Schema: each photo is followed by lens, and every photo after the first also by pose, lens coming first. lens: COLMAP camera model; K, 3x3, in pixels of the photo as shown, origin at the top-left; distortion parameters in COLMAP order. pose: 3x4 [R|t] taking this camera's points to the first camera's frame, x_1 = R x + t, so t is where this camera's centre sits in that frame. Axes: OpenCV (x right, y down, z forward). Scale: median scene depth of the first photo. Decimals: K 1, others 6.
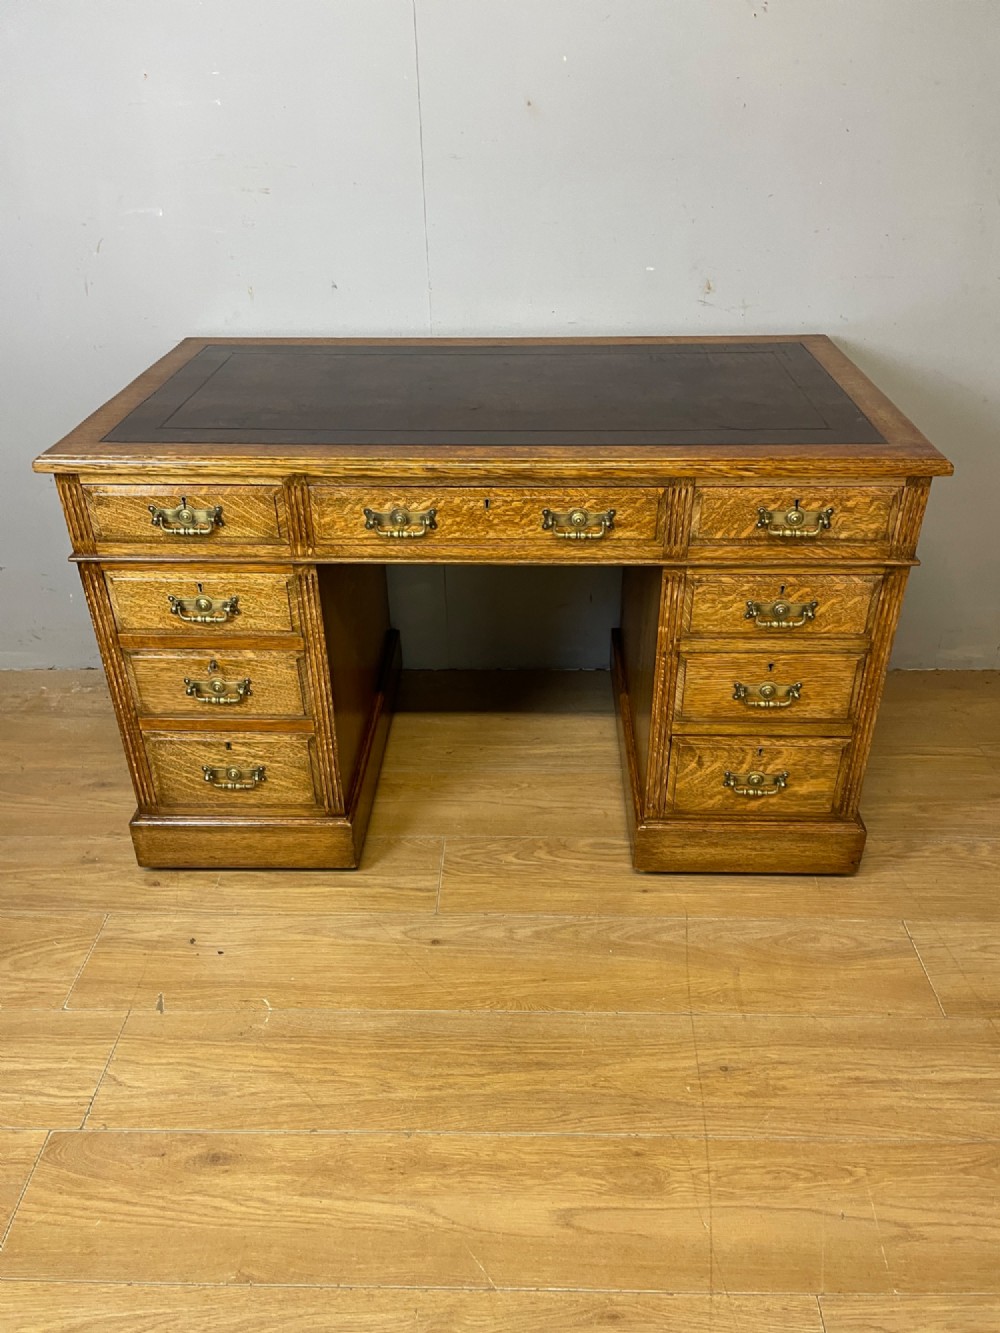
lens RADIAL K [[1014.8, 0, 501.3], [0, 1014.8, 667.6], [0, 0, 1]] dist [0.099612, -0.121775]
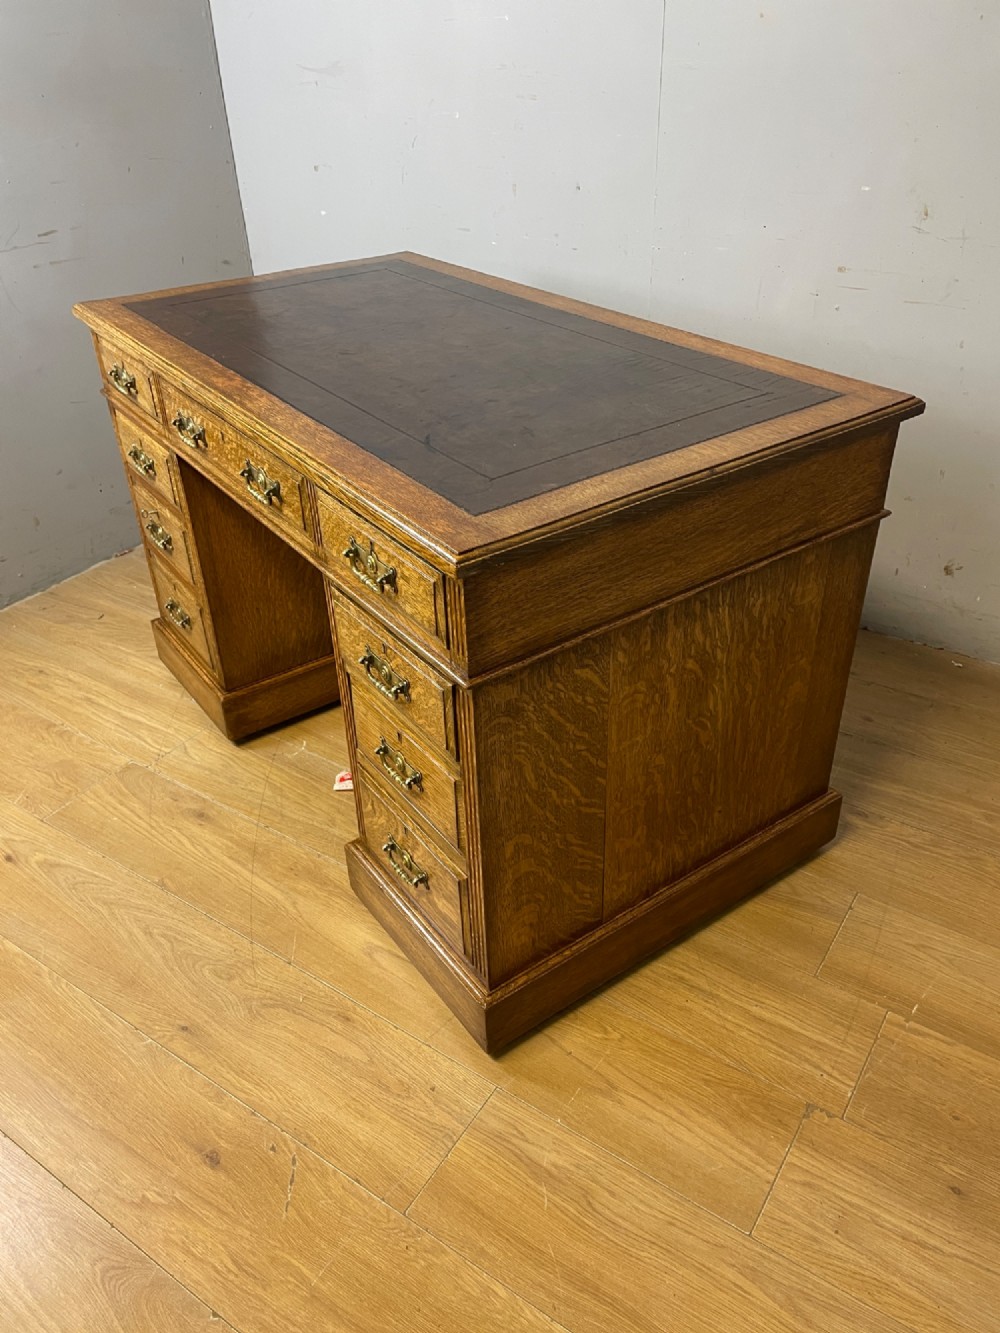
lens RADIAL K [[1014.8, 0, 486.5], [0, 1014.8, 664.6], [0, 0, 1]] dist [0.099612, -0.121775]
pose [[0.835452, 0.283709, -0.470669, 0.553390], [-0.264128, 0.958329, 0.108824, 0.034883], [0.481930, 0.033399, 0.875573, -0.005022]]
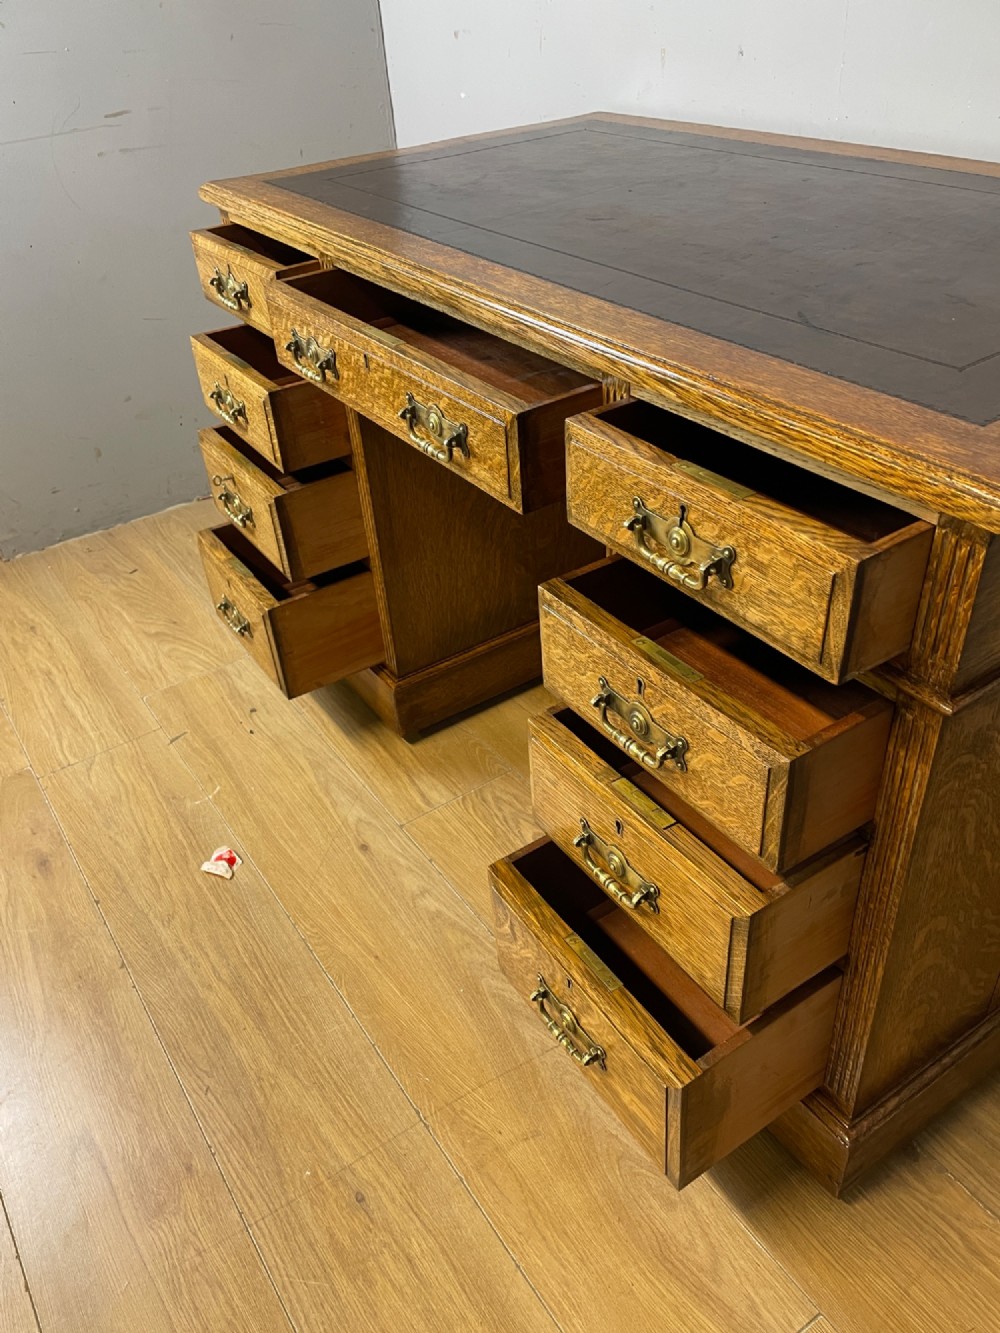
lens RADIAL K [[1014.8, 0, 497.1], [0, 1014.8, 668.8], [0, 0, 1]] dist [0.099612, -0.121775]
pose [[0.575325, 0.455266, -0.679510, 0.572722], [-0.366675, 0.886174, 0.283275, -0.166528], [0.731130, 0.086184, 0.676773, 0.538976]]
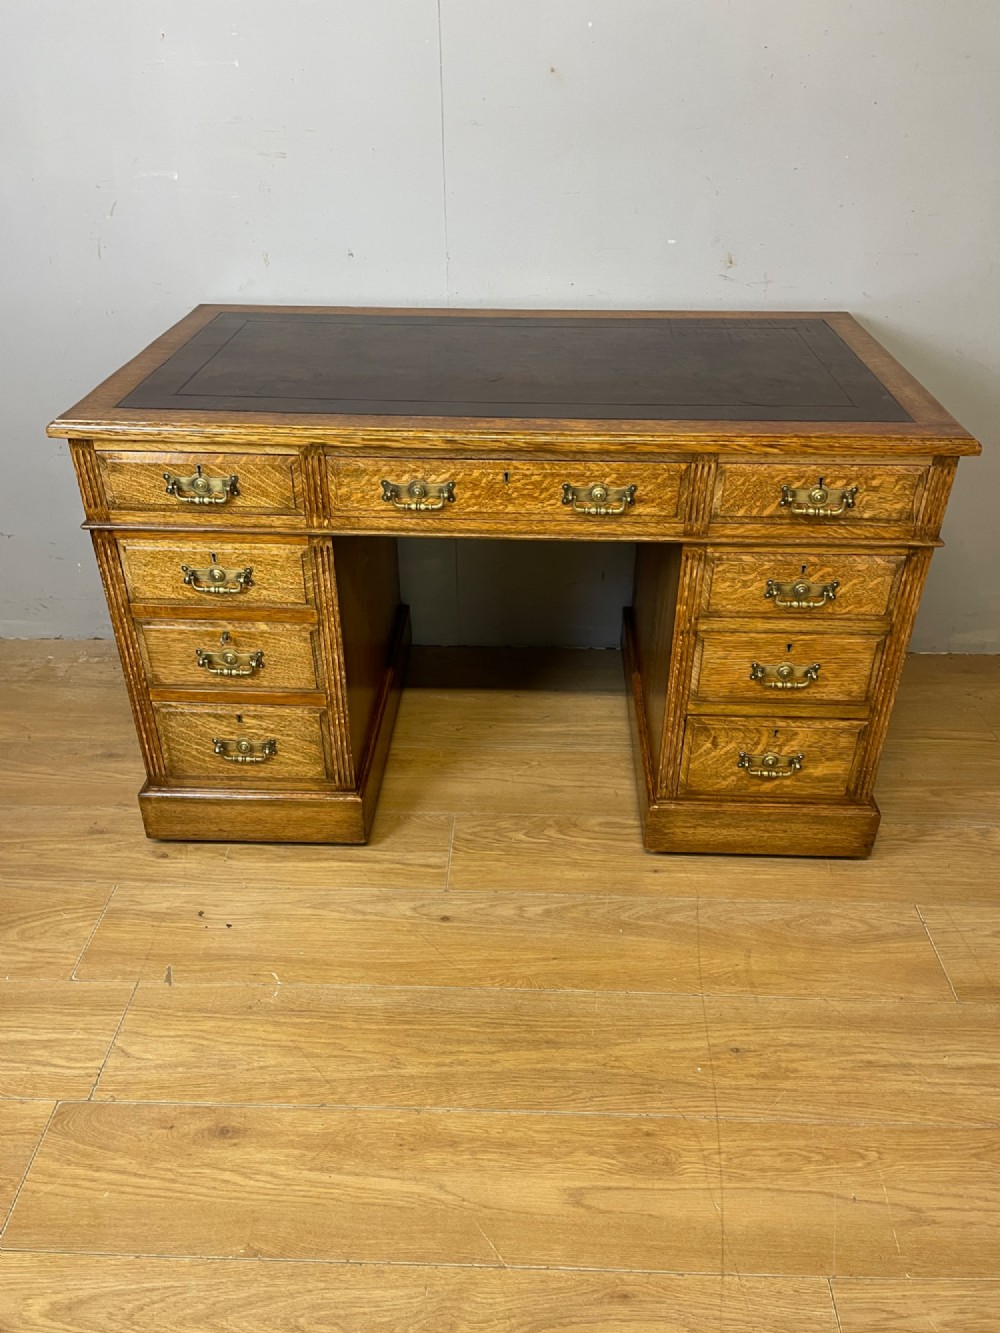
lens RADIAL K [[1014.8, 0, 501.7], [0, 1014.8, 661.1], [0, 0, 1]] dist [0.099612, -0.121775]
pose [[0.999868, 0.016195, 0.001074, -0.016081], [-0.016209, 0.999762, 0.014628, 0.002729], [-0.000837, -0.014643, 0.999892, 0.010641]]
